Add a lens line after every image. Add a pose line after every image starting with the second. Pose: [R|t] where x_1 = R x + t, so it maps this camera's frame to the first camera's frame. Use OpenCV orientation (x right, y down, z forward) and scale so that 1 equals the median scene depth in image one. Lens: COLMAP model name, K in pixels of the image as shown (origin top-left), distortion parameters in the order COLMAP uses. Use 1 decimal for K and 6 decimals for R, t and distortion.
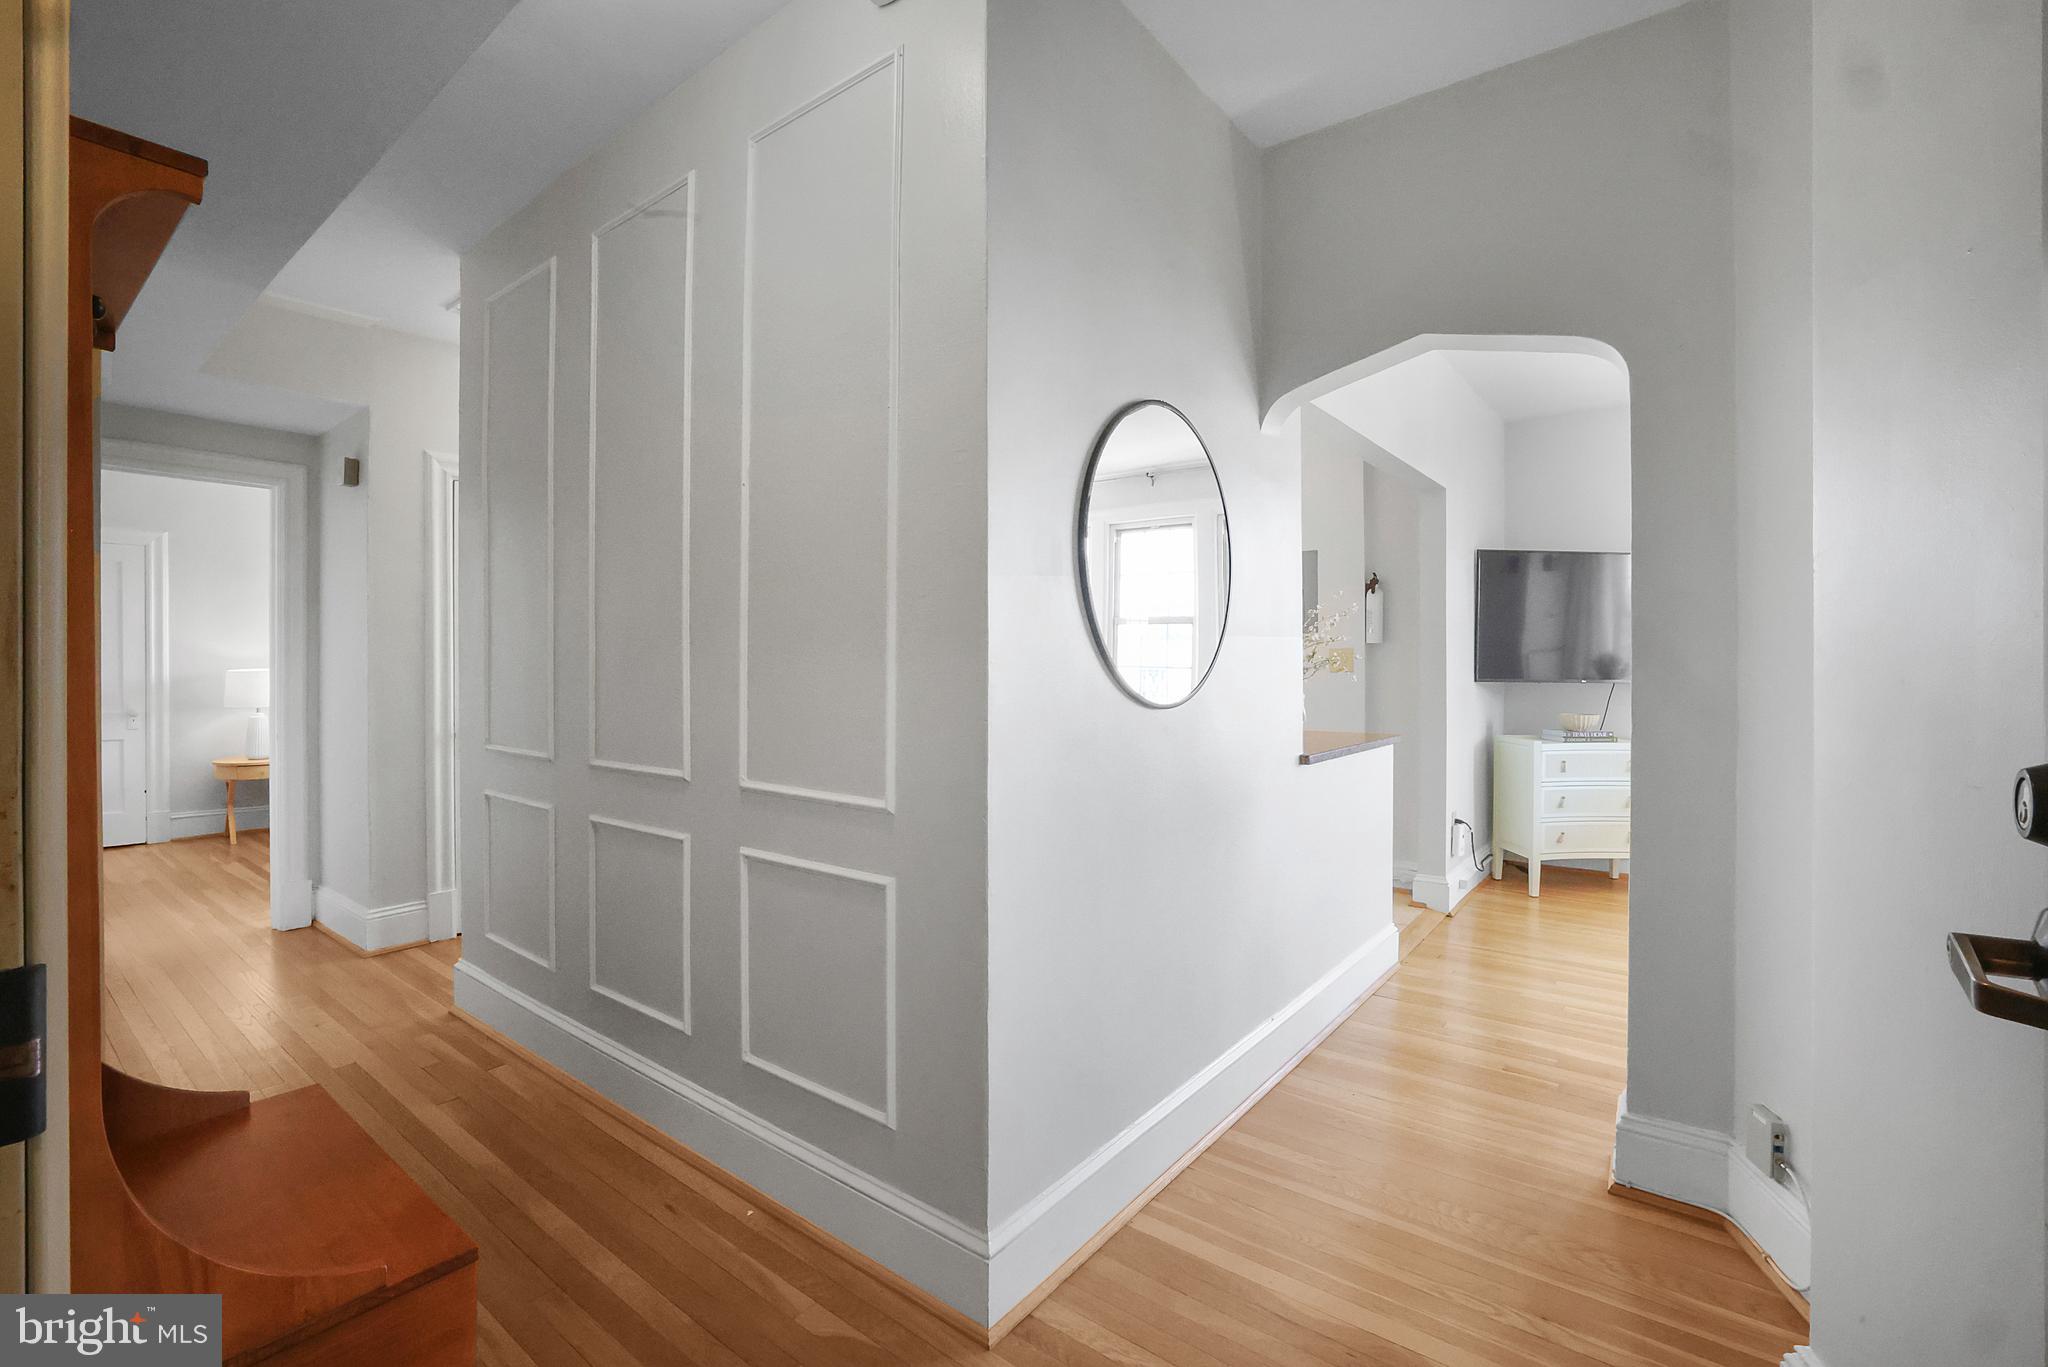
lens RADIAL K [[900.6, 0, 1019.6], [0, 900.6, 662.9], [0, 0, 1]] dist [-0.047673, 0.016545]
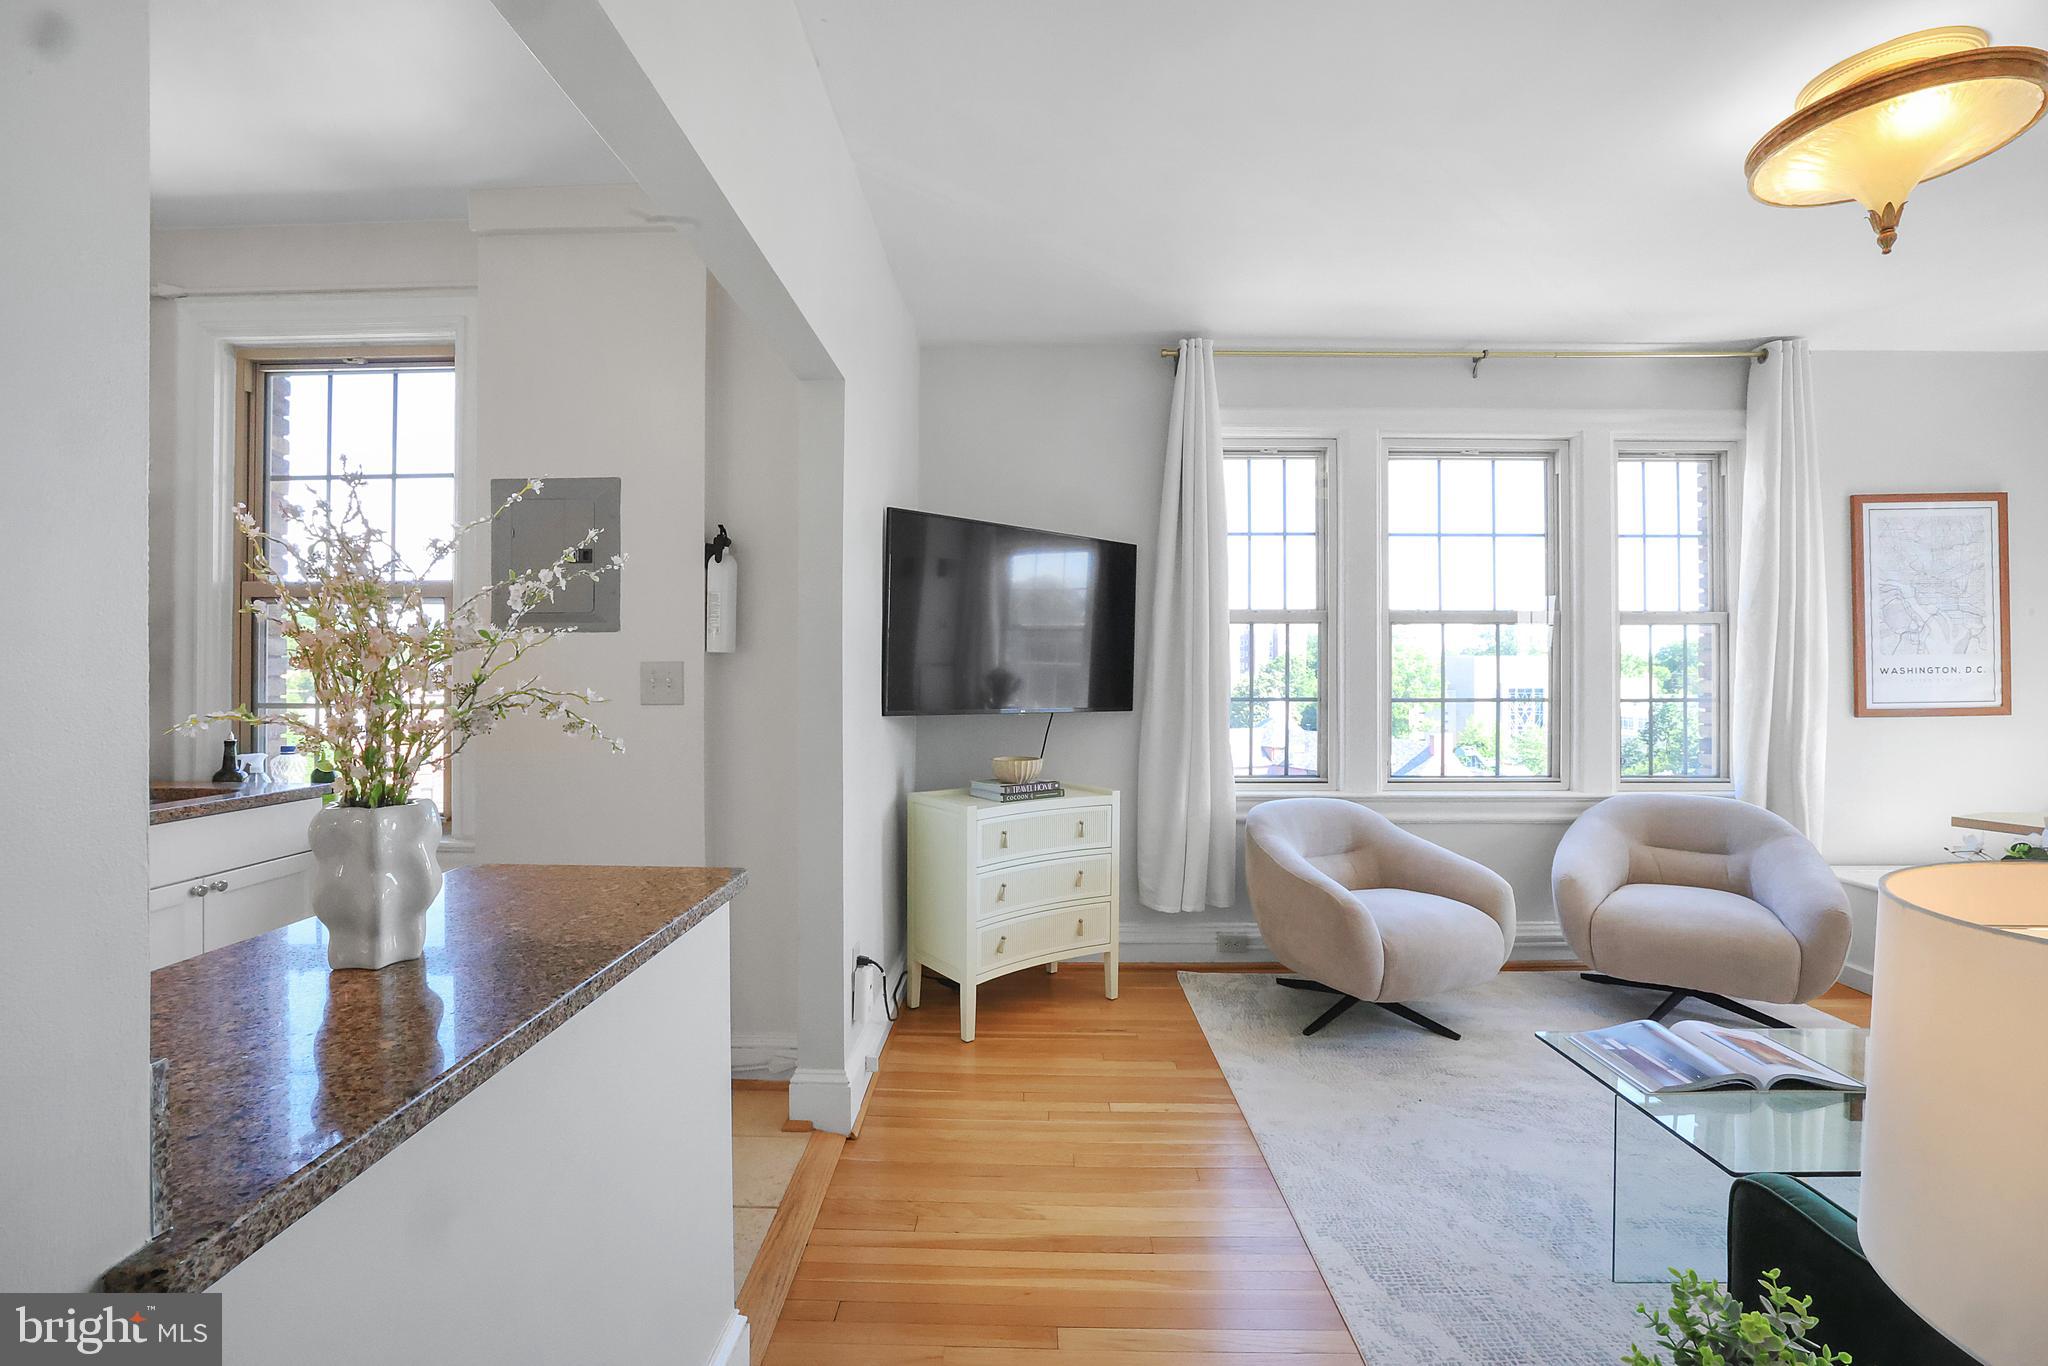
lens RADIAL K [[900.6, 0, 1019.6], [0, 900.6, 662.4], [0, 0, 1]] dist [-0.047673, 0.016545]
pose [[0.799308, 0.009221, 0.600851, 0.206405], [0.001617, 0.999846, -0.017495, -0.006505], [-0.600920, 0.014956, 0.799169, 0.436090]]
